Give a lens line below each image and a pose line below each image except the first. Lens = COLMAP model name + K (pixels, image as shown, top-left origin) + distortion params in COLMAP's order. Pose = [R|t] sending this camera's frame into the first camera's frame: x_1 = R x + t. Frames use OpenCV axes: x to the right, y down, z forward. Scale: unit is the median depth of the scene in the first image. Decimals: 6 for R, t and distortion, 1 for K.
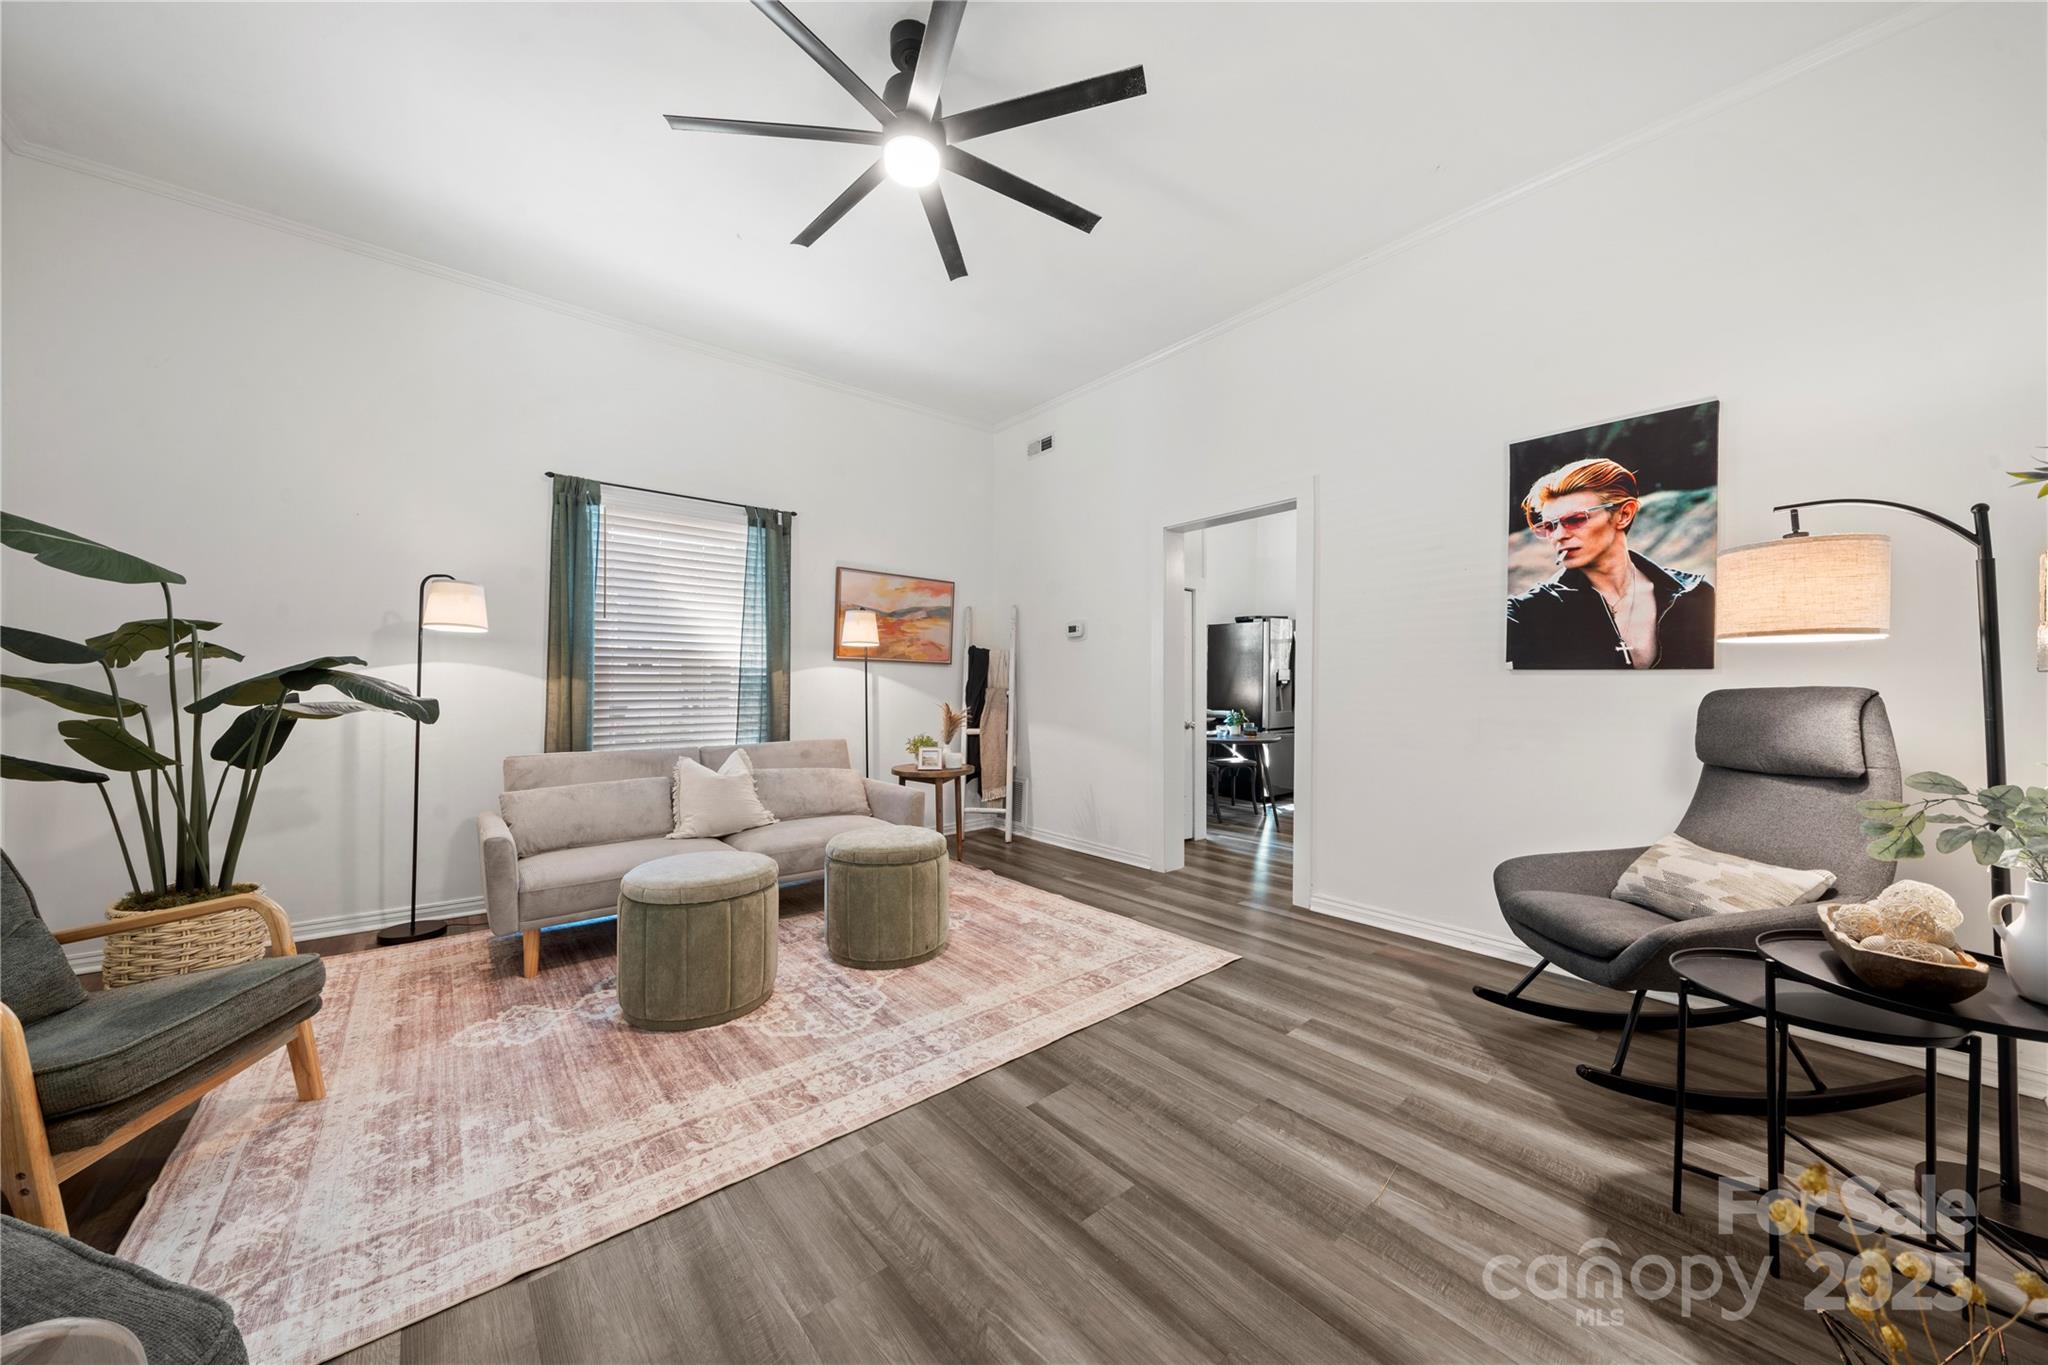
lens RADIAL K [[708.8, 0, 988.9], [0, 708.8, 680.5], [0, 0, 1]] dist [-0.001254, -0.000089]
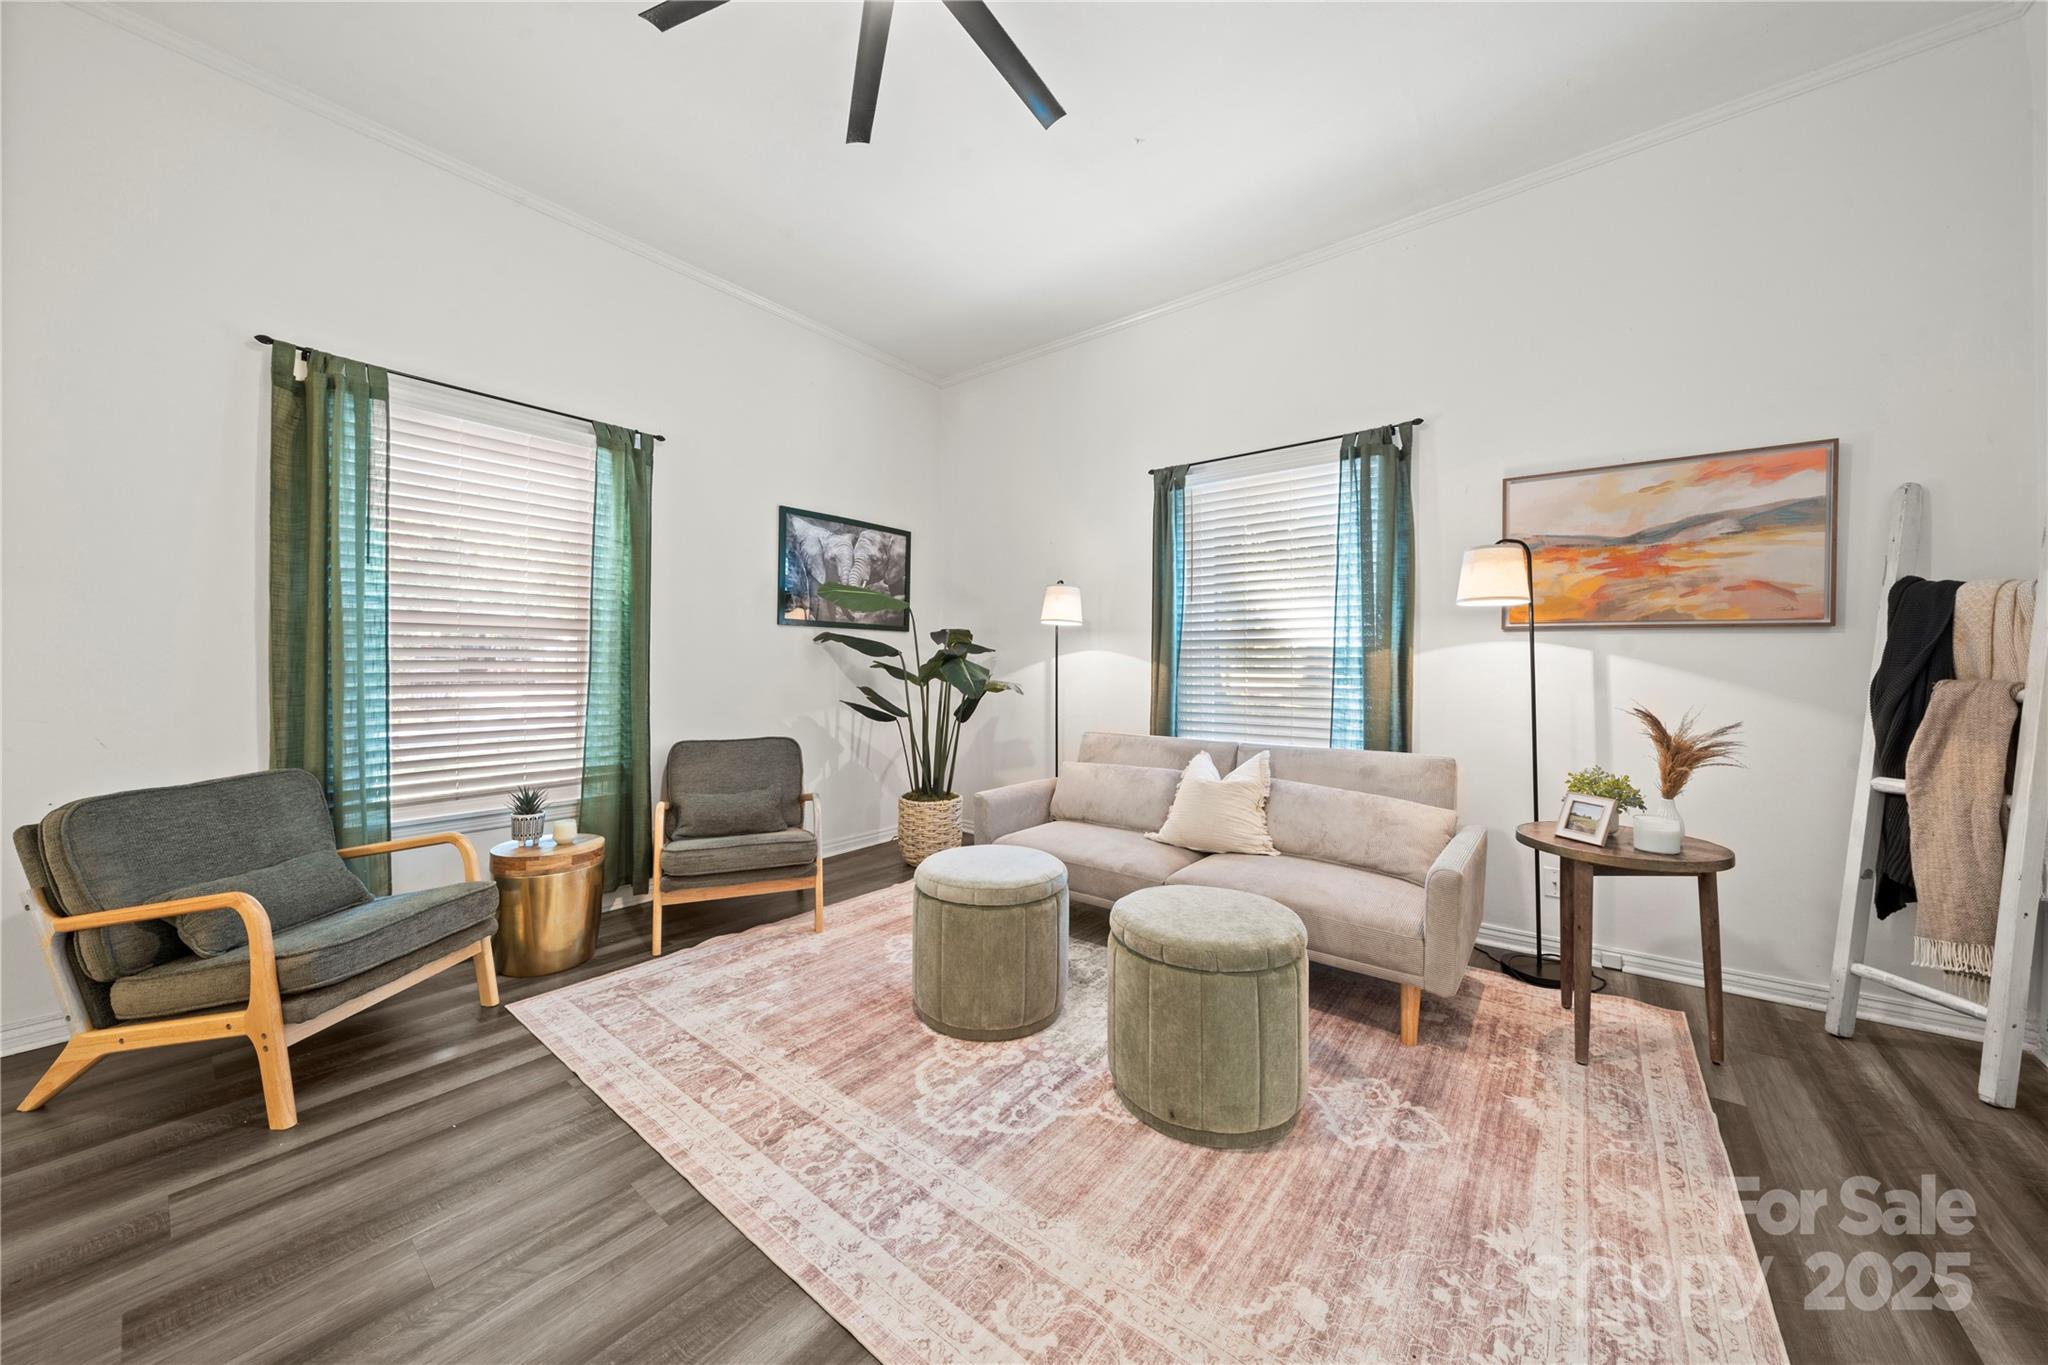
lens RADIAL K [[694.6, 0, 1026.7], [0, 694.6, 651.4], [0, 0, 1]] dist [-0.002087, -0.000189]
pose [[0.229434, -0.024443, -0.973017, 0.346974], [0.001076, 0.999690, -0.024859, 0.005024], [0.973324, 0.004656, 0.229389, 0.571793]]
